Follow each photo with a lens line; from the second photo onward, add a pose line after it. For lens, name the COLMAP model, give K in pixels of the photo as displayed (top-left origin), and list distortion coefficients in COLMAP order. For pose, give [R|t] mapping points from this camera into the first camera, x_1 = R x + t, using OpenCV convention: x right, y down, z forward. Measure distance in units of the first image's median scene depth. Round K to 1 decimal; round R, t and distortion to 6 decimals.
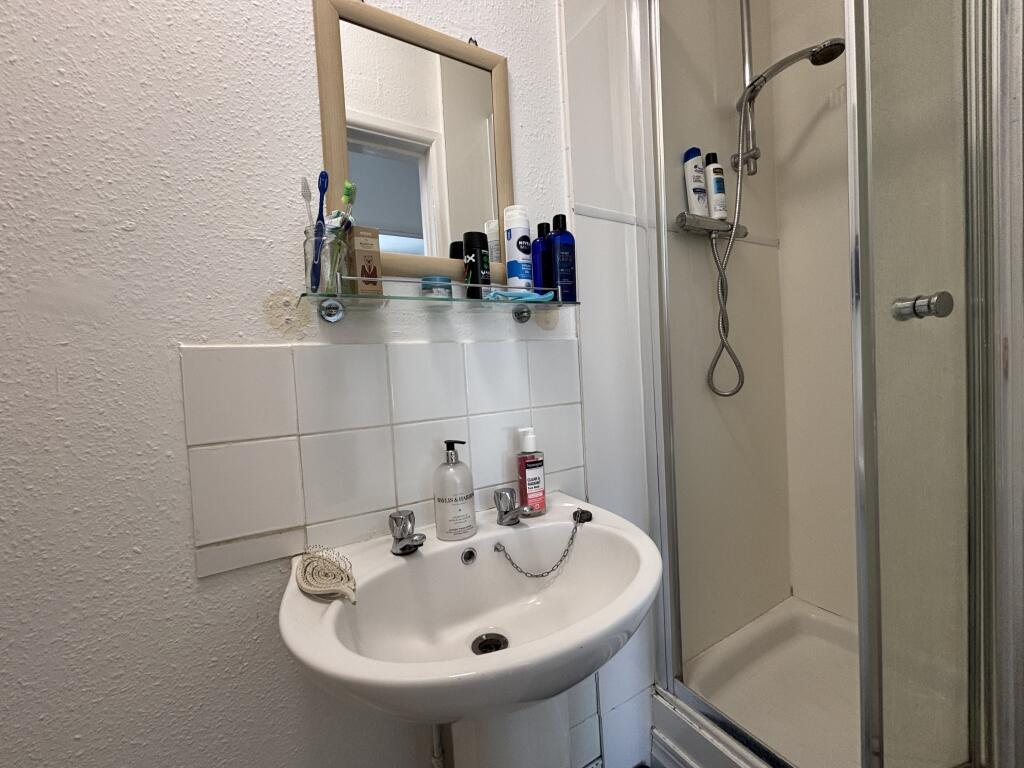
lens RADIAL K [[413.6, 0, 512.1], [0, 413.6, 382.8], [0, 0, 1]] dist [-0.001358, 0.000117]
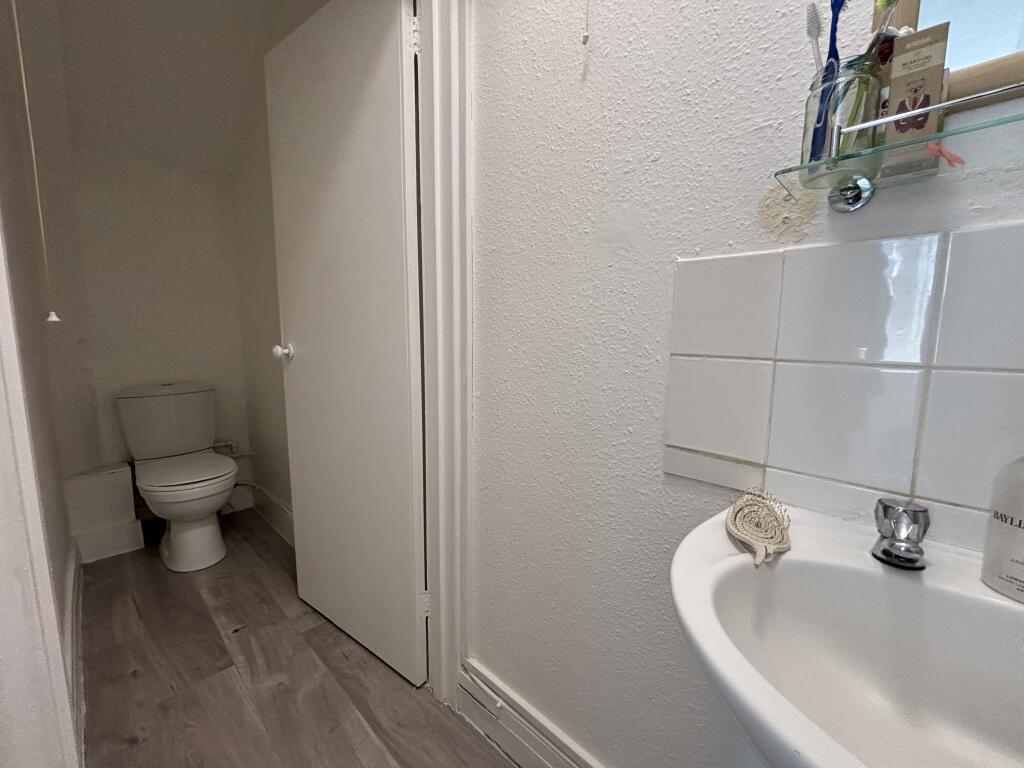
lens RADIAL K [[413.6, 0, 512.0], [0, 413.6, 383.8], [0, 0, 1]] dist [-0.001358, 0.000117]
pose [[0.276436, 0.173937, -0.945161, 0.148244], [-0.058686, 0.984705, 0.164050, 0.073028], [0.959239, 0.010118, 0.282415, 0.271678]]
